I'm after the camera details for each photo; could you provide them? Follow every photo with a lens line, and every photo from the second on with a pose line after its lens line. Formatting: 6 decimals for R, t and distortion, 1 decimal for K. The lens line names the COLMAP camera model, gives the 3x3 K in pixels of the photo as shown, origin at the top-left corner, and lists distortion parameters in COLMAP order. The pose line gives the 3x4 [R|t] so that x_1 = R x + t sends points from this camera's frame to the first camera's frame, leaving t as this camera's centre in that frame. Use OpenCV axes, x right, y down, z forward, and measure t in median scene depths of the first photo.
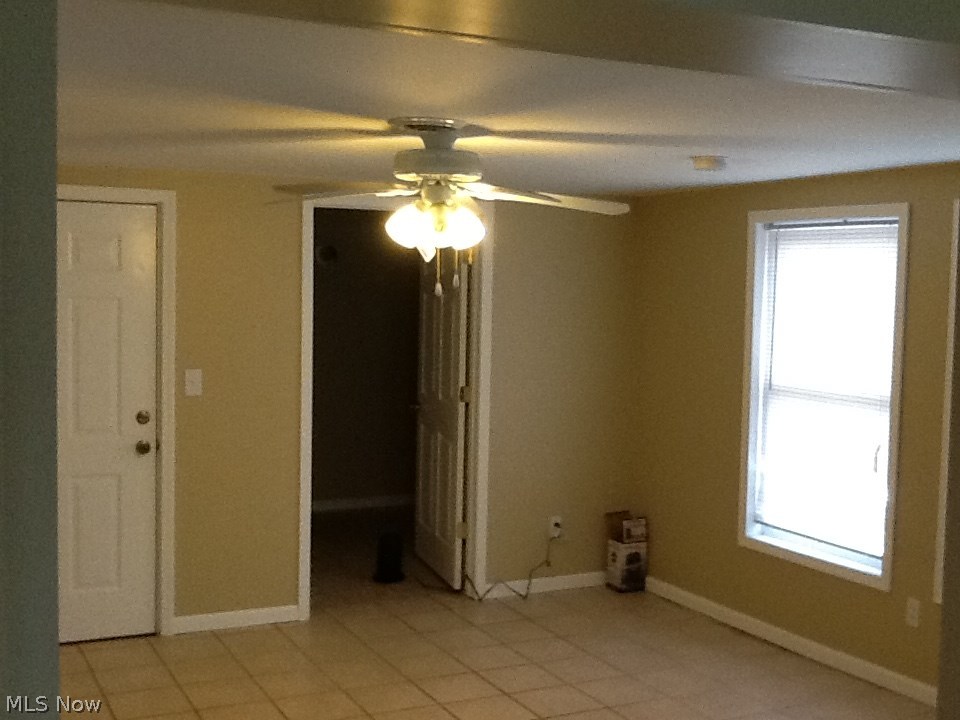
lens RADIAL K [[1199.8, 0, 480.0], [0, 1199.8, 360.0], [0, 0, 1]] dist [-0.002857, -0.006552]
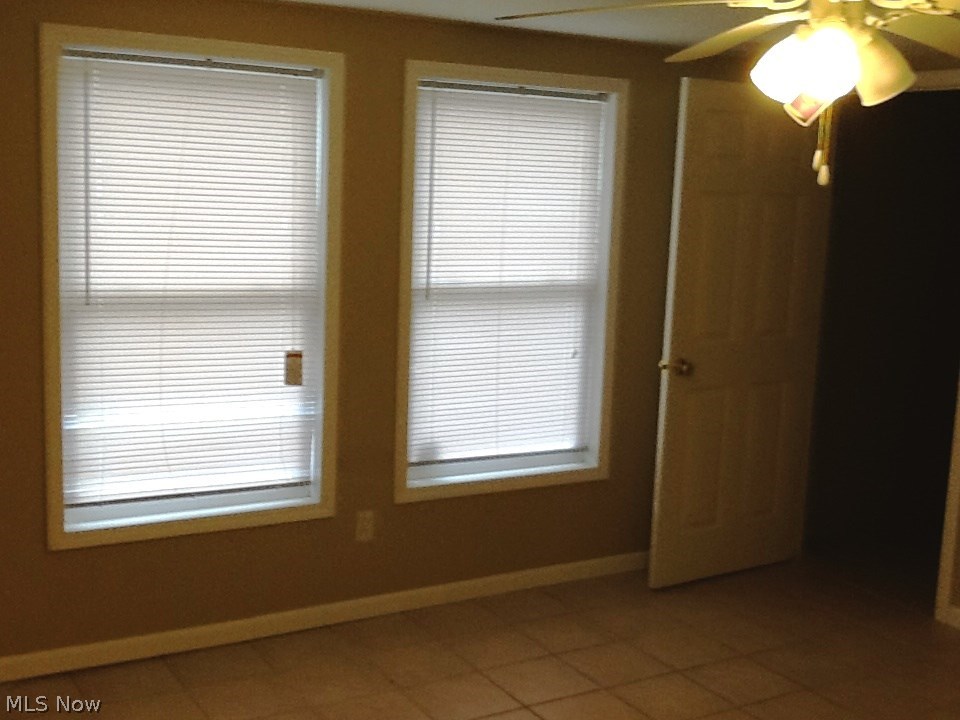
lens RADIAL K [[1199.8, 0, 480.0], [0, 1199.8, 360.0], [0, 0, 1]] dist [-0.002857, -0.006552]
pose [[-0.128860, -0.153811, 0.979662, -0.123674], [0.011253, 0.987608, 0.156538, -0.012598], [-0.991599, 0.031196, -0.125532, 0.247910]]
